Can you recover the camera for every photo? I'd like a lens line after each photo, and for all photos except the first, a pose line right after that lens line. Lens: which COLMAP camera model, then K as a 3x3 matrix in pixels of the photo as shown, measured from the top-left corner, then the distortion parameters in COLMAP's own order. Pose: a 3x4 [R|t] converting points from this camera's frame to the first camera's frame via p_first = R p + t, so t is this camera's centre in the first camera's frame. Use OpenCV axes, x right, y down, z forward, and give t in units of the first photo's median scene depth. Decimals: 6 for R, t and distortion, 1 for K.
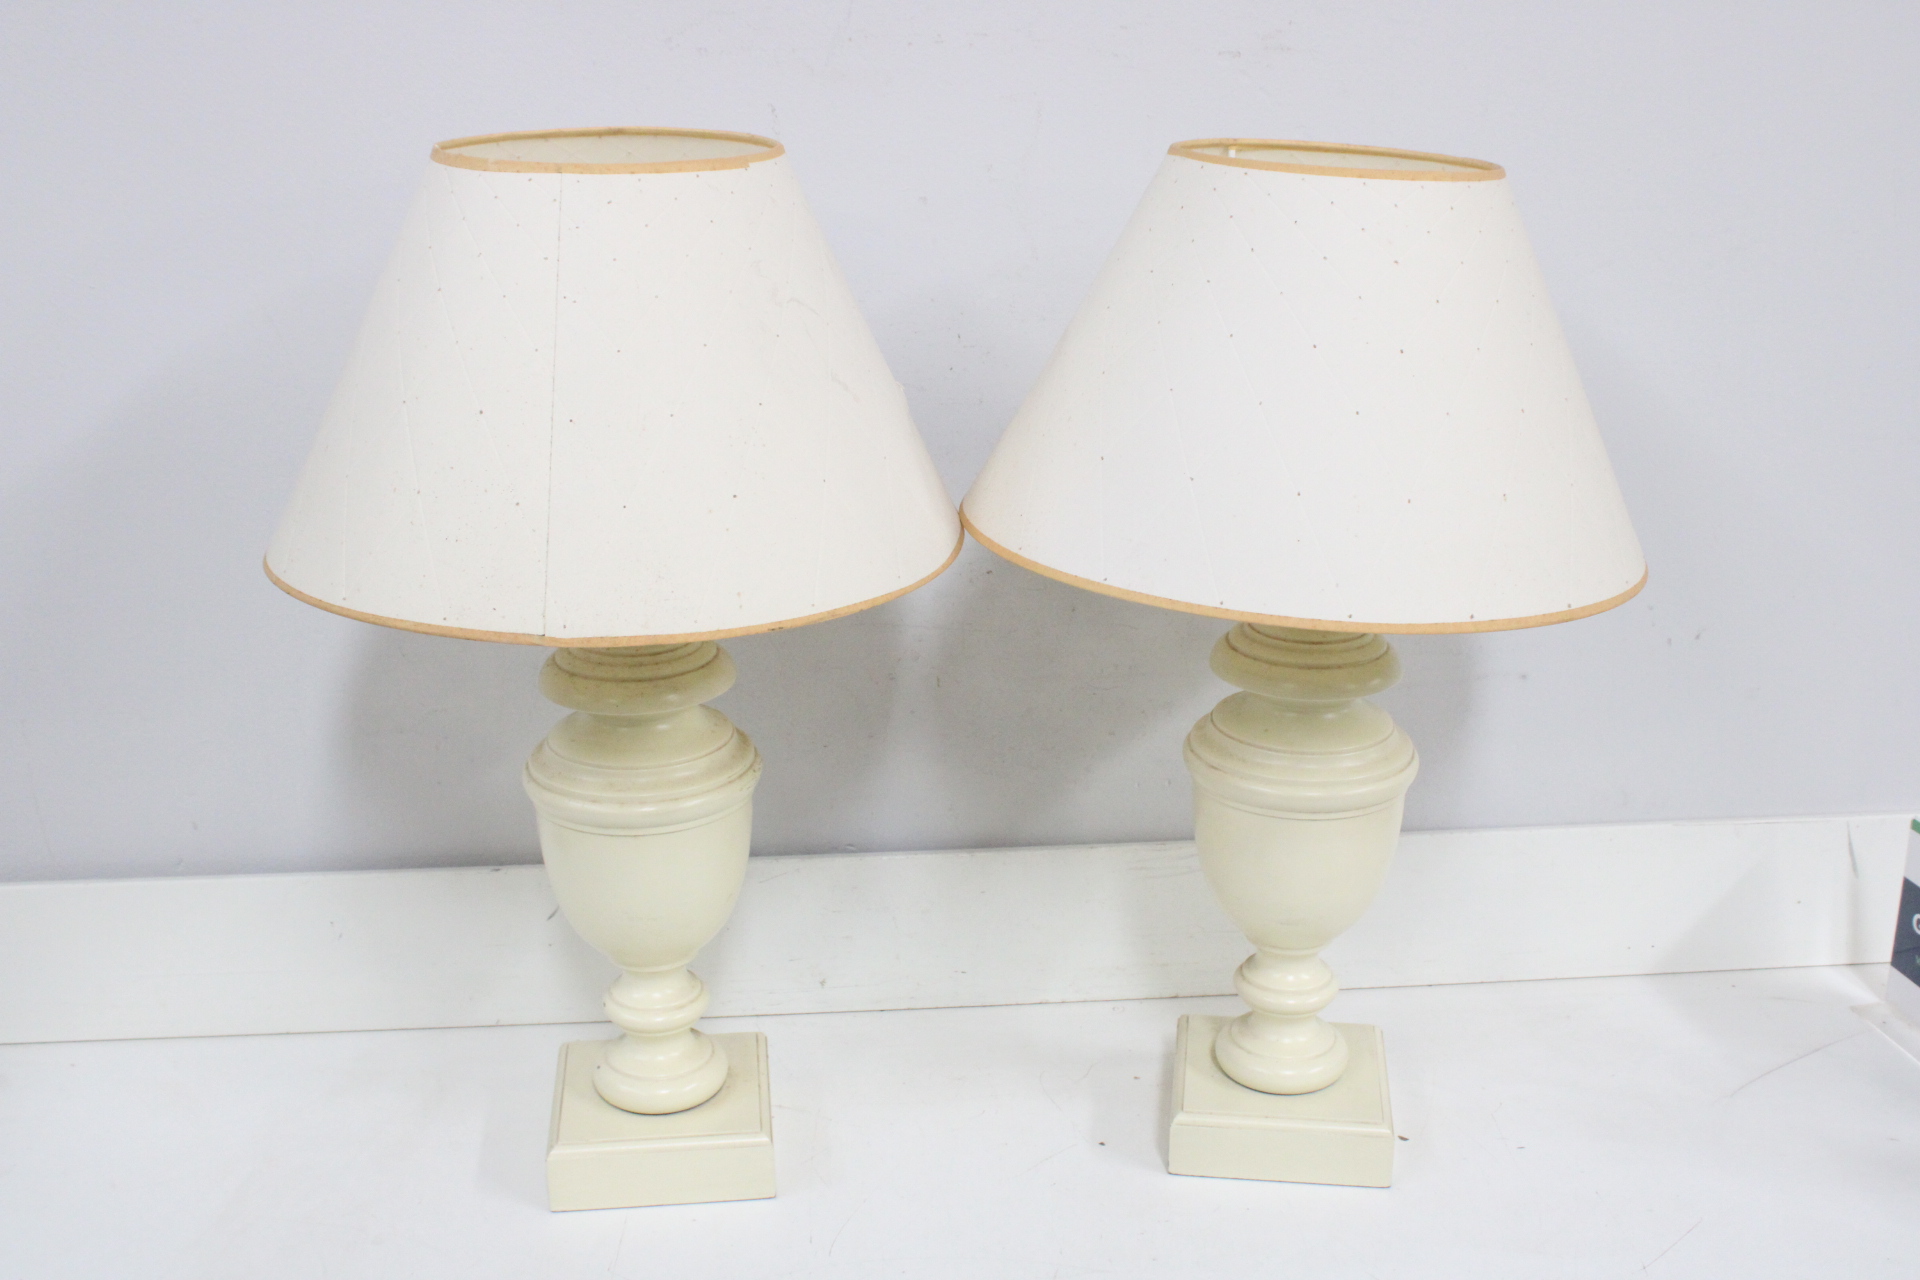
lens RADIAL K [[2156.1, 0, 948.5], [0, 2156.1, 619.5], [0, 0, 1]] dist [-0.120514, 0.185252]
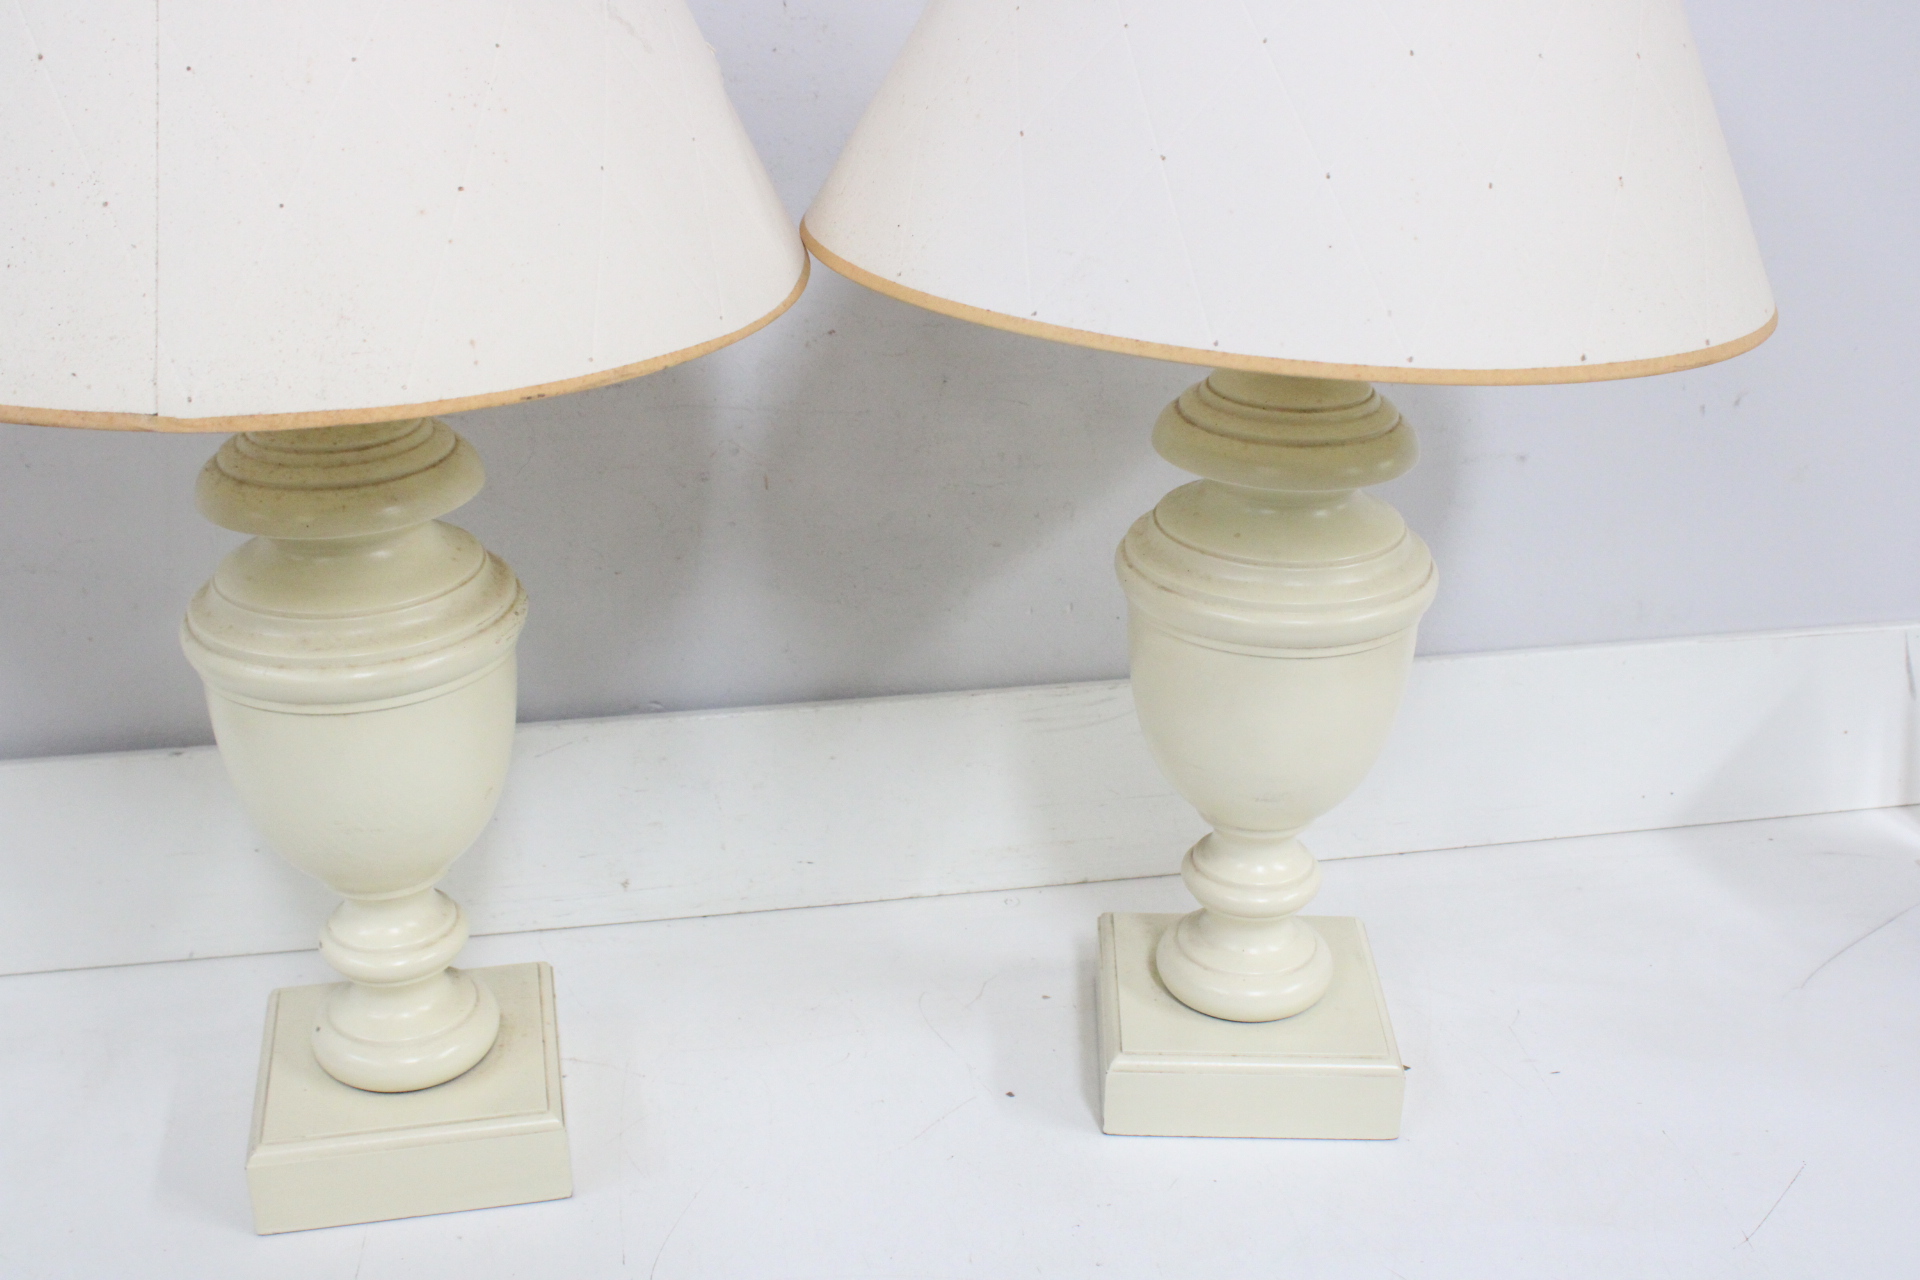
lens RADIAL K [[2156.1, 0, 948.5], [0, 2156.1, 619.5], [0, 0, 1]] dist [-0.120514, 0.185252]
pose [[0.994966, -0.031601, 0.095095, -0.017394], [0.023206, 0.995839, 0.088131, 0.014561], [-0.097484, -0.085481, 0.991559, 0.302724]]
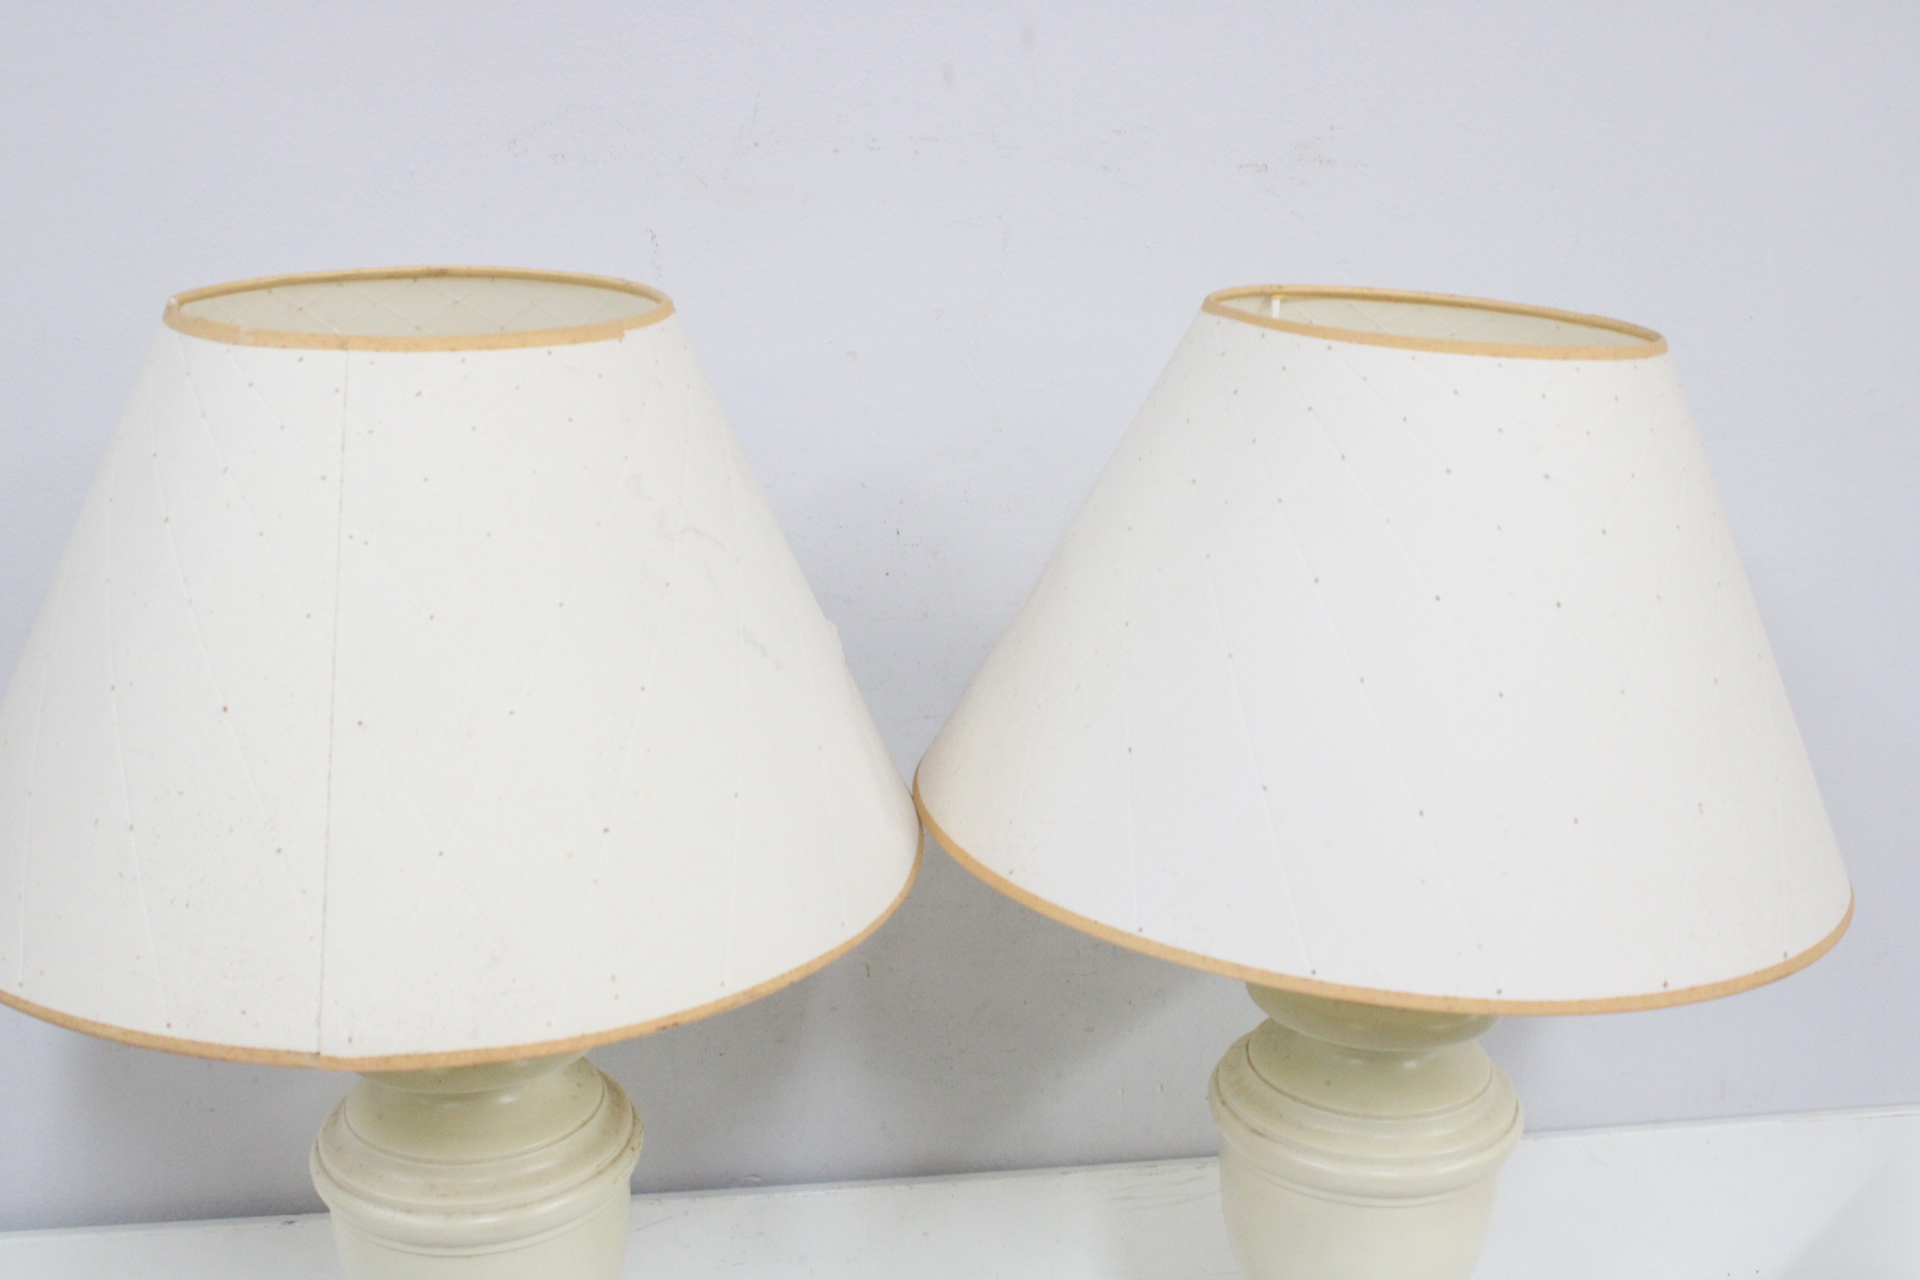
lens RADIAL K [[2156.1, 0, 948.5], [0, 2156.1, 619.5], [0, 0, 1]] dist [-0.120514, 0.185252]
pose [[0.997936, -0.004285, 0.064078, -0.030011], [0.006403, 0.999439, -0.032884, -0.086491], [-0.063901, 0.033227, 0.997403, 0.273443]]
